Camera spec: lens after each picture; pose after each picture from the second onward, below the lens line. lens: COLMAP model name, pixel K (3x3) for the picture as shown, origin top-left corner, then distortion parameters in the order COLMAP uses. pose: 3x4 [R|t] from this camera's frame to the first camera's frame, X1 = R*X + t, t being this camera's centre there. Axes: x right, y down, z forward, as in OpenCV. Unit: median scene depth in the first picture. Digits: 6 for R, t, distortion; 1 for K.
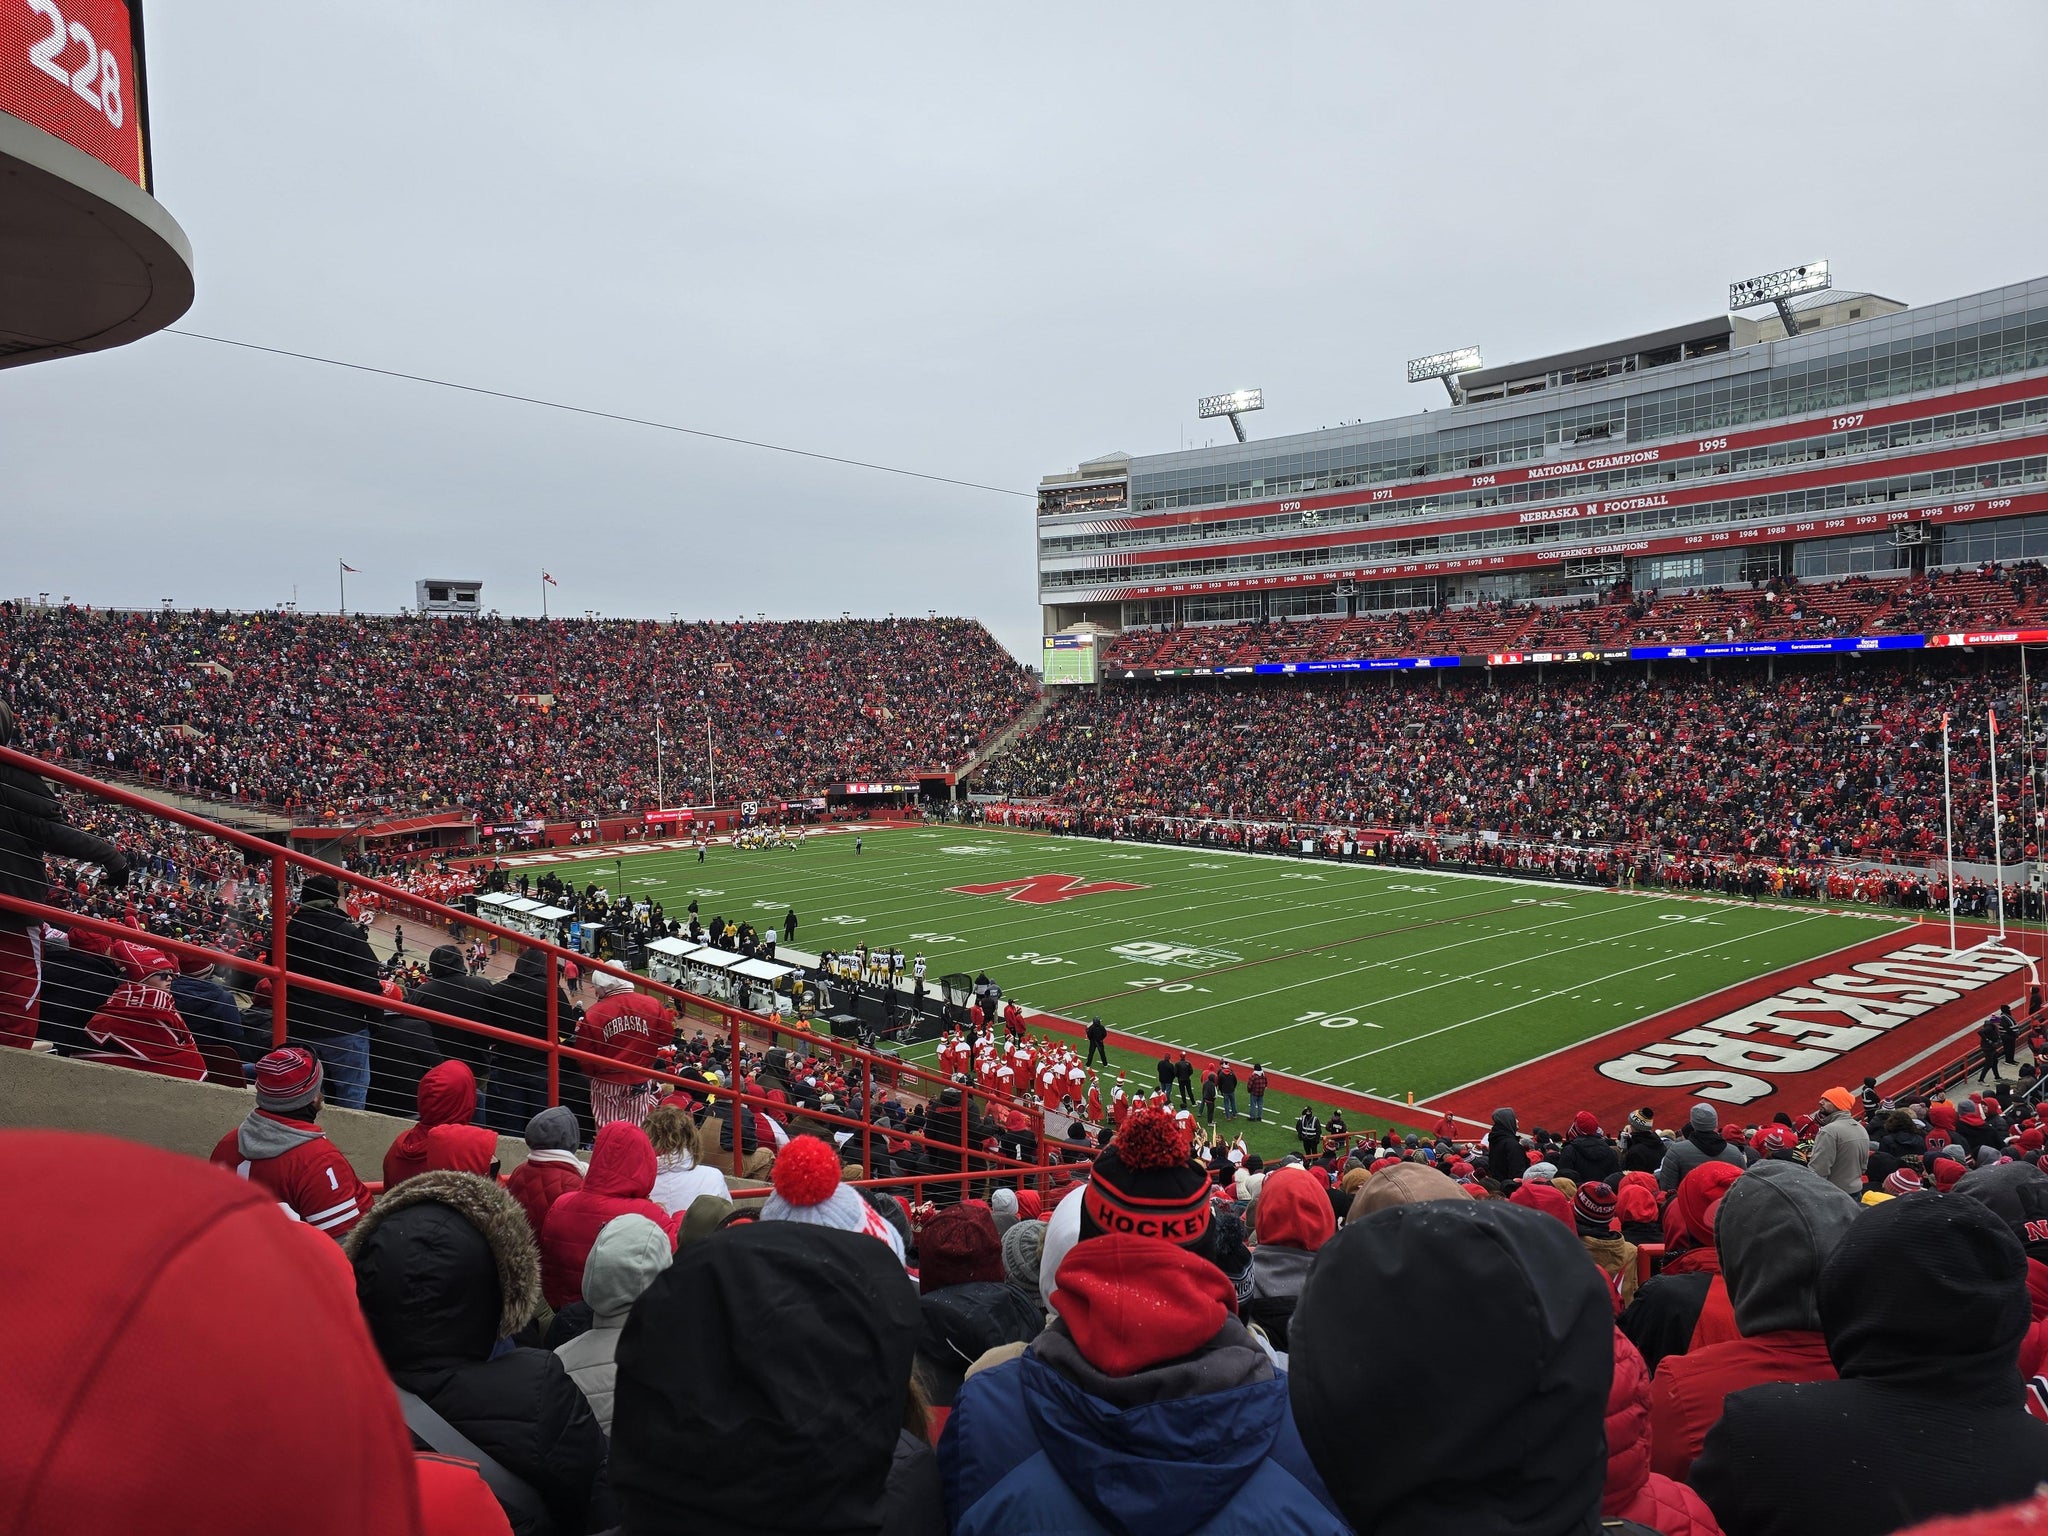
lens RADIAL K [[1353.3, 0, 1022.4], [0, 1353.3, 779.8], [0, 0, 1]] dist [0.051413, -0.029017]
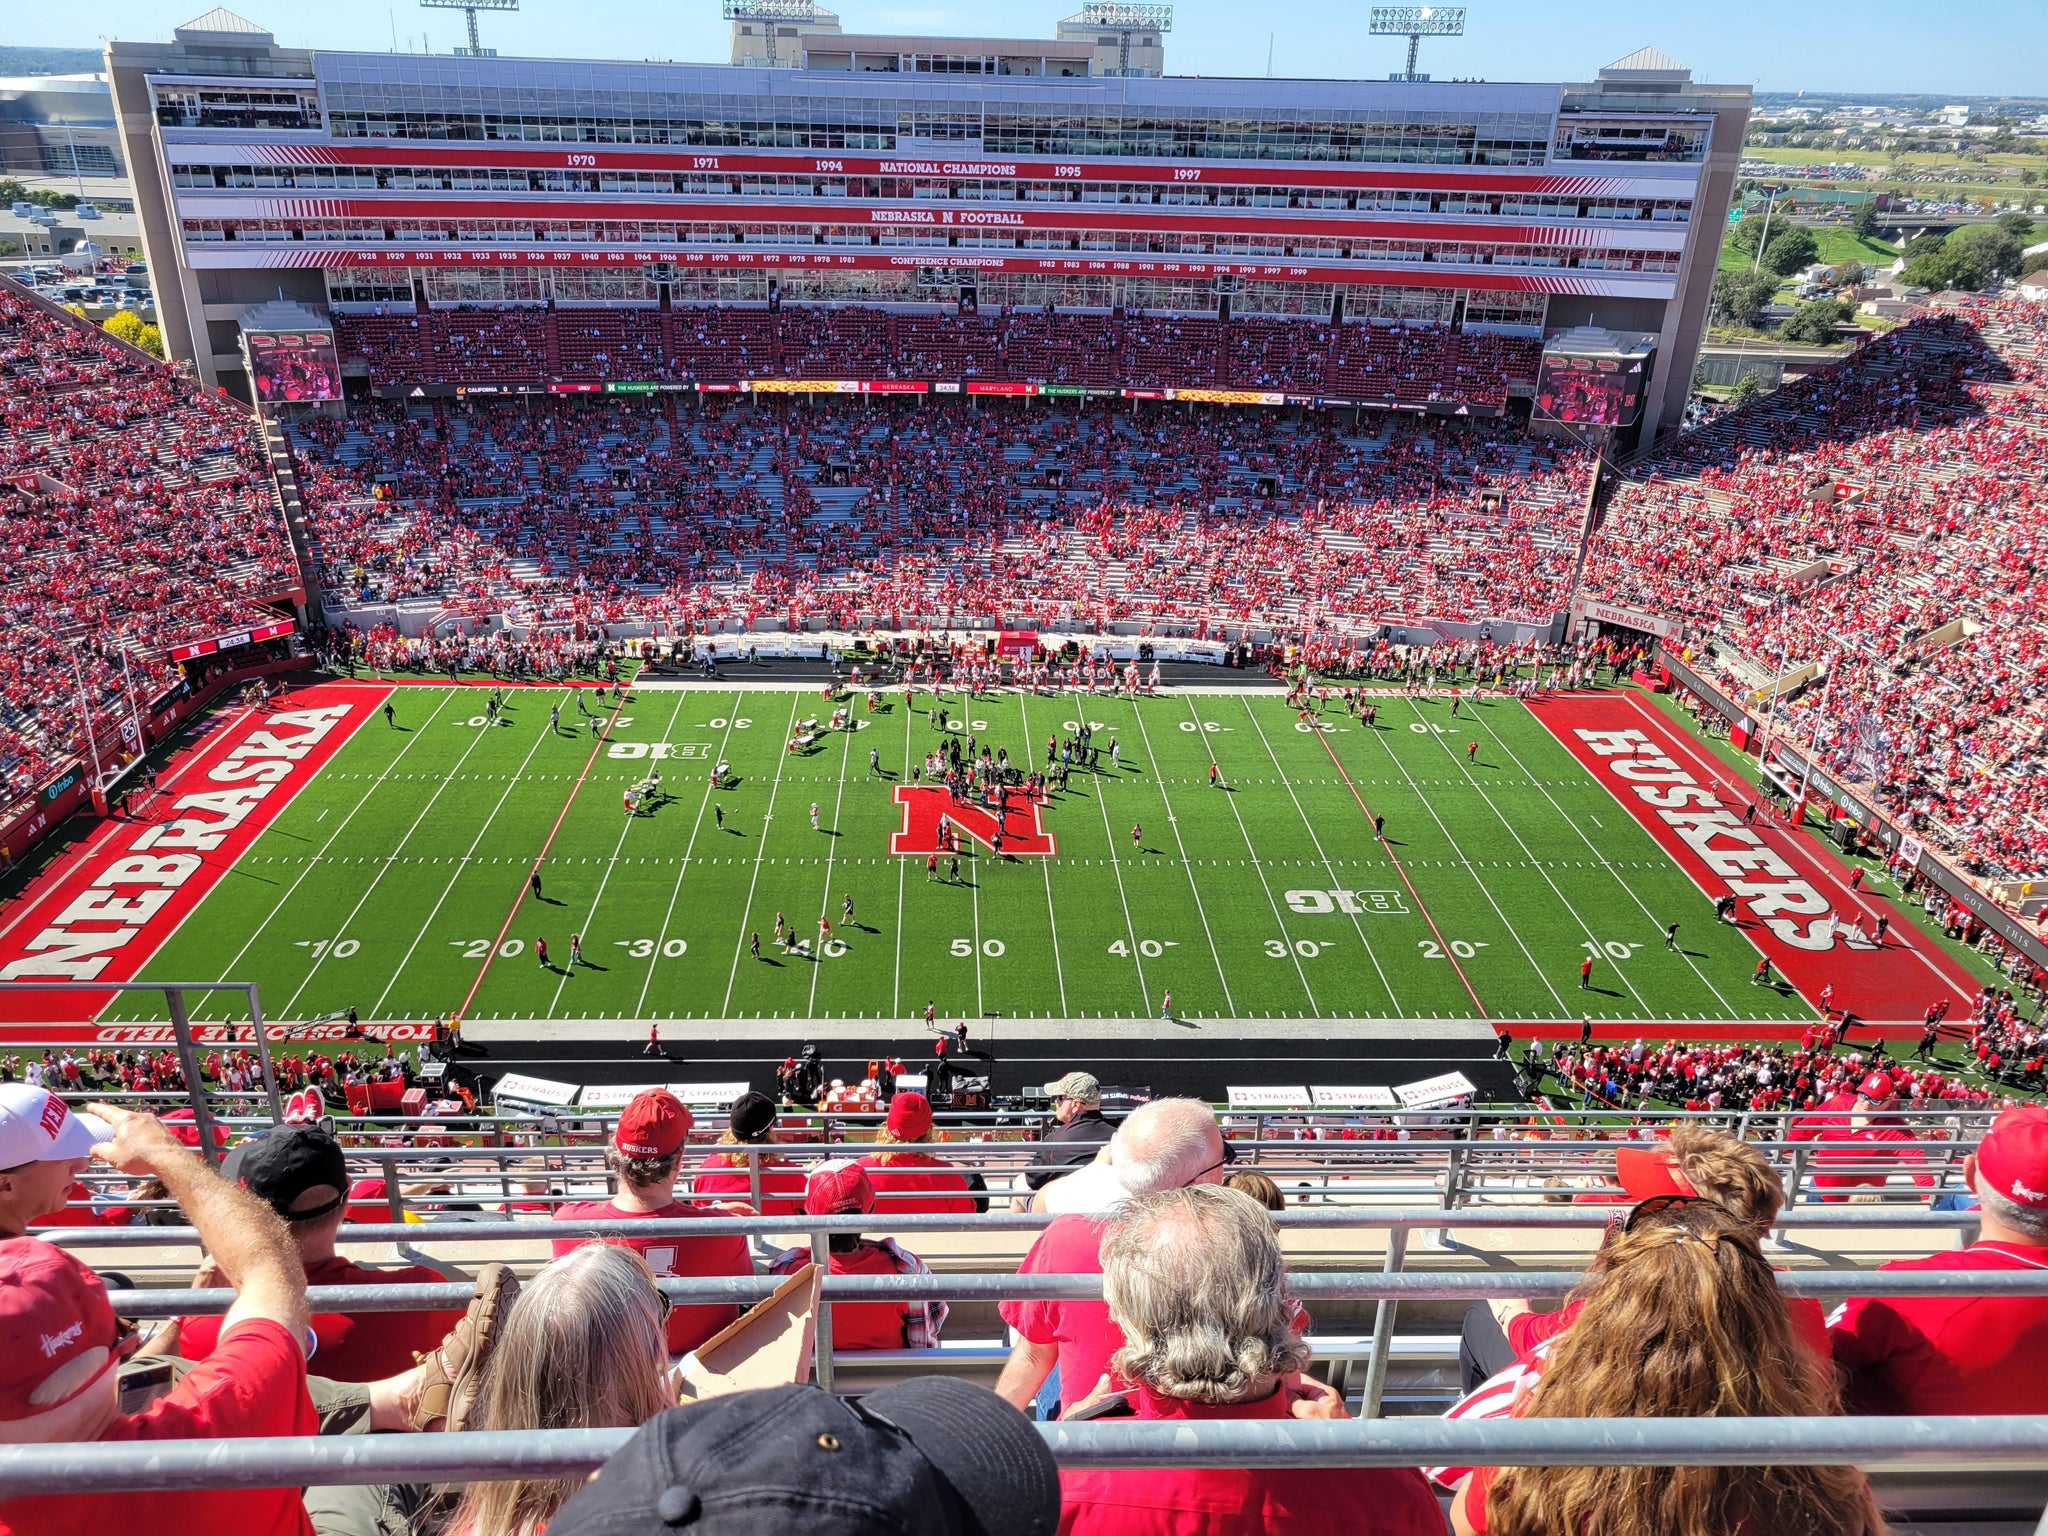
lens RADIAL K [[1531.8, 0, 1013.1], [0, 1531.8, 789.1], [0, 0, 1]] dist [0.058490, -0.059221]
pose [[0.615718, -0.291857, 0.731923, -0.468630], [0.010180, 0.931744, 0.362973, -0.207410], [-0.787901, -0.216038, 0.576663, 0.221698]]
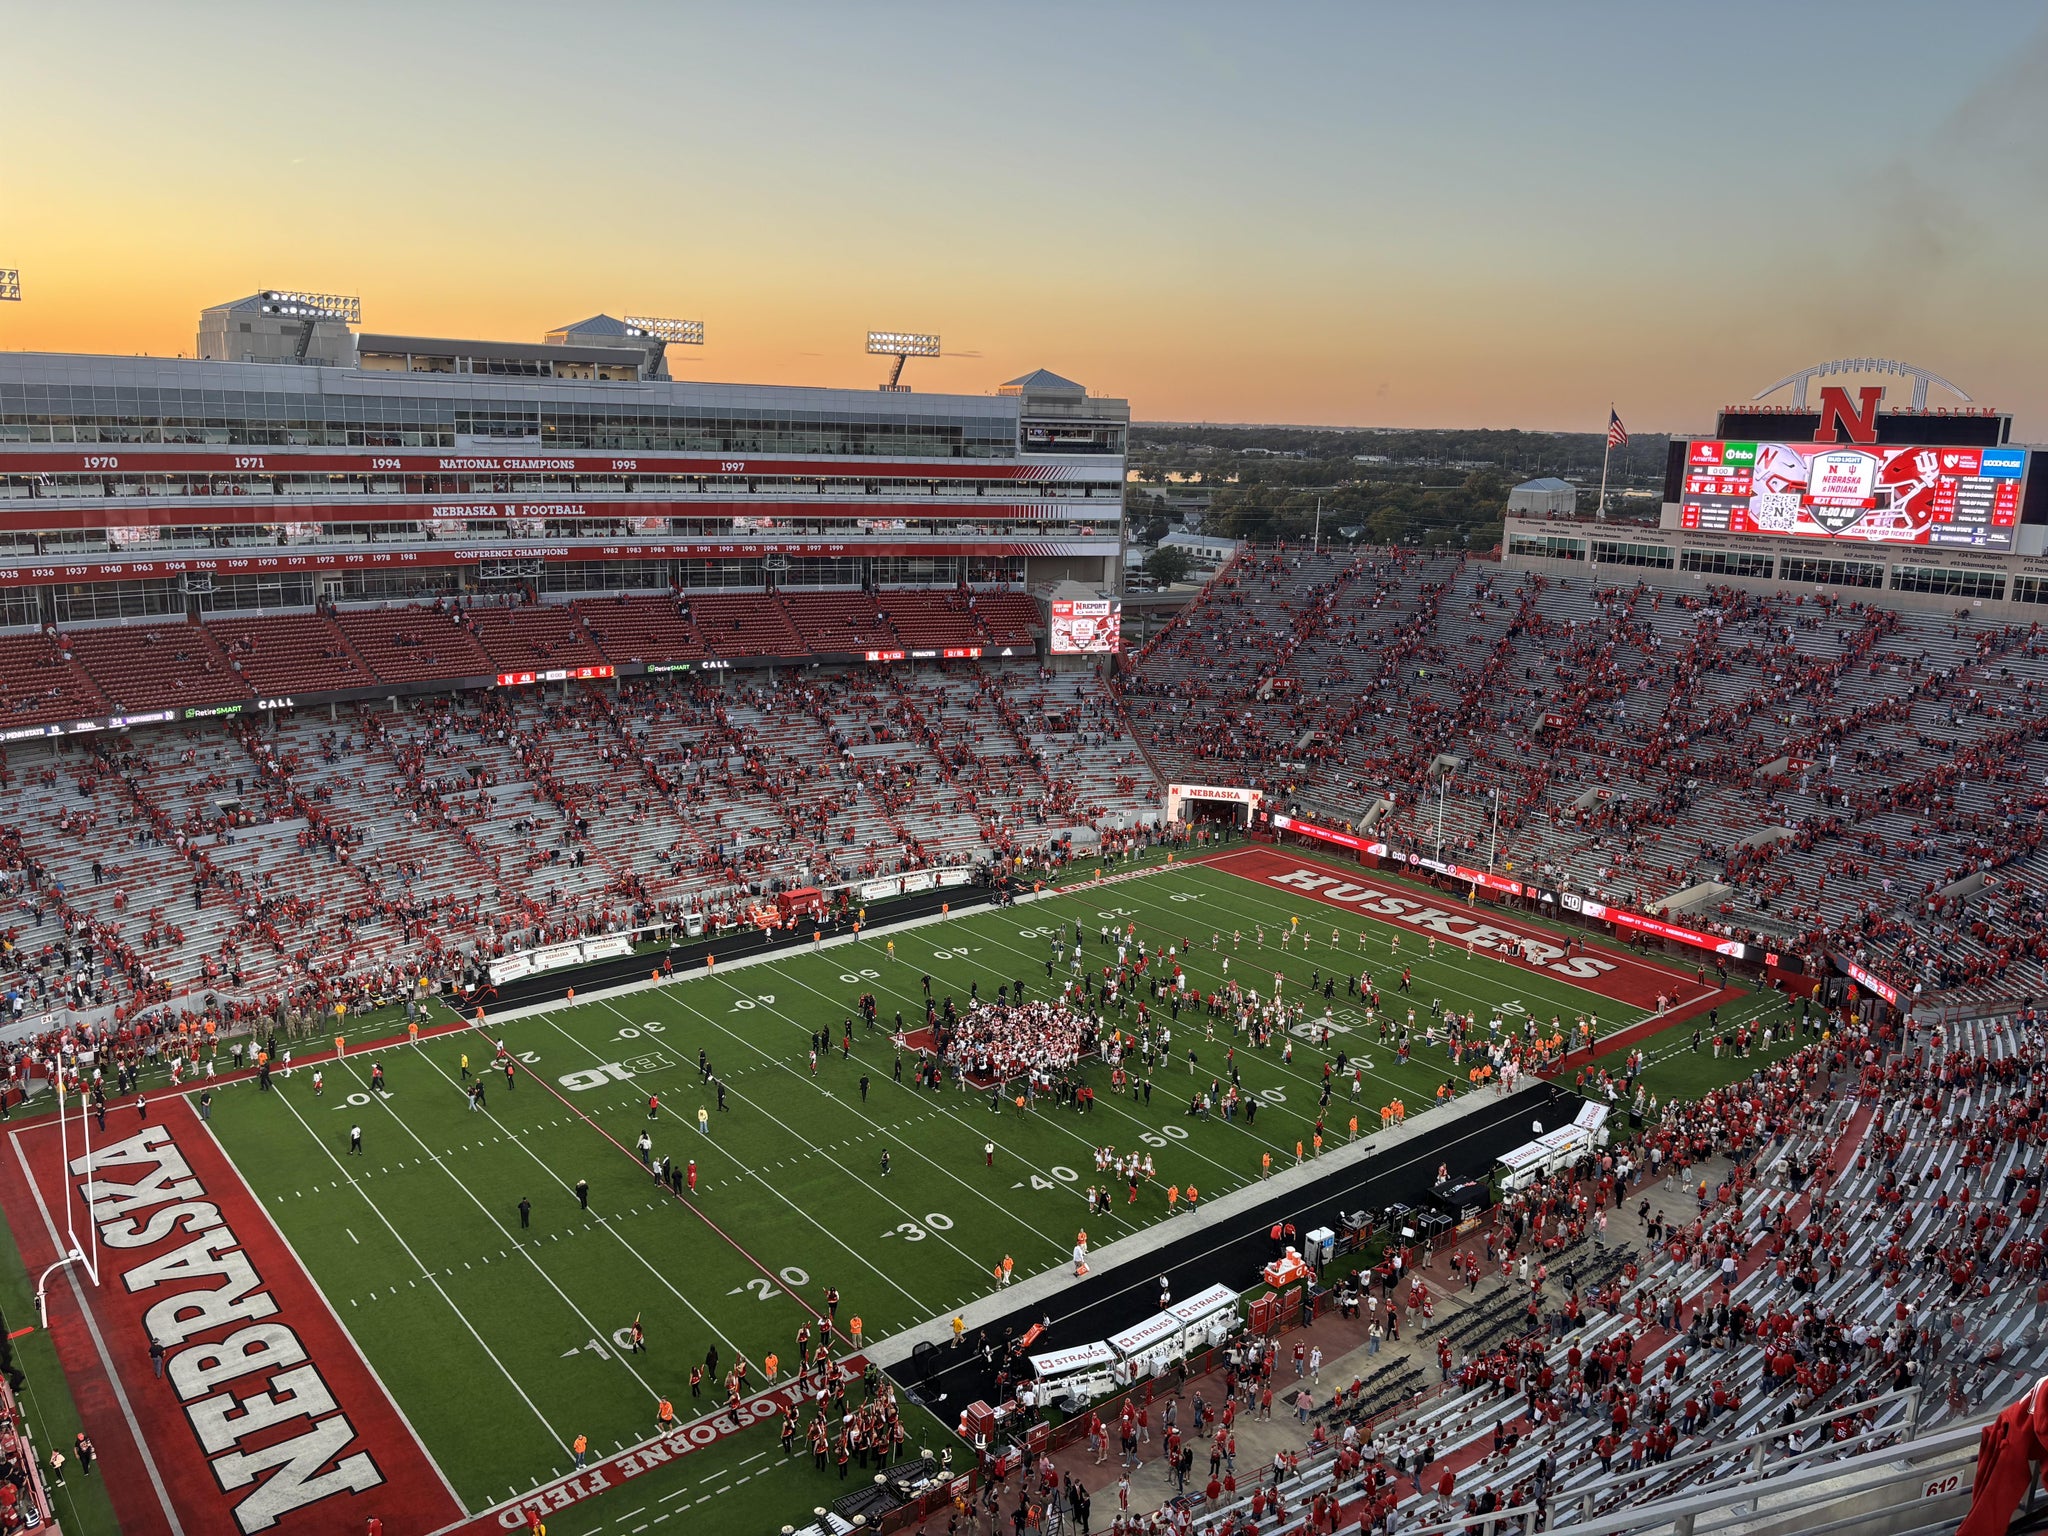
lens RADIAL K [[1531.8, 0, 1029.1], [0, 1531.8, 753.6], [0, 0, 1]] dist [0.058490, -0.059221]
pose [[0.015159, -0.188211, 0.982012, -0.653580], [0.032044, 0.981711, 0.187659, -0.212512], [-0.999372, 0.028623, 0.020912, 0.588664]]
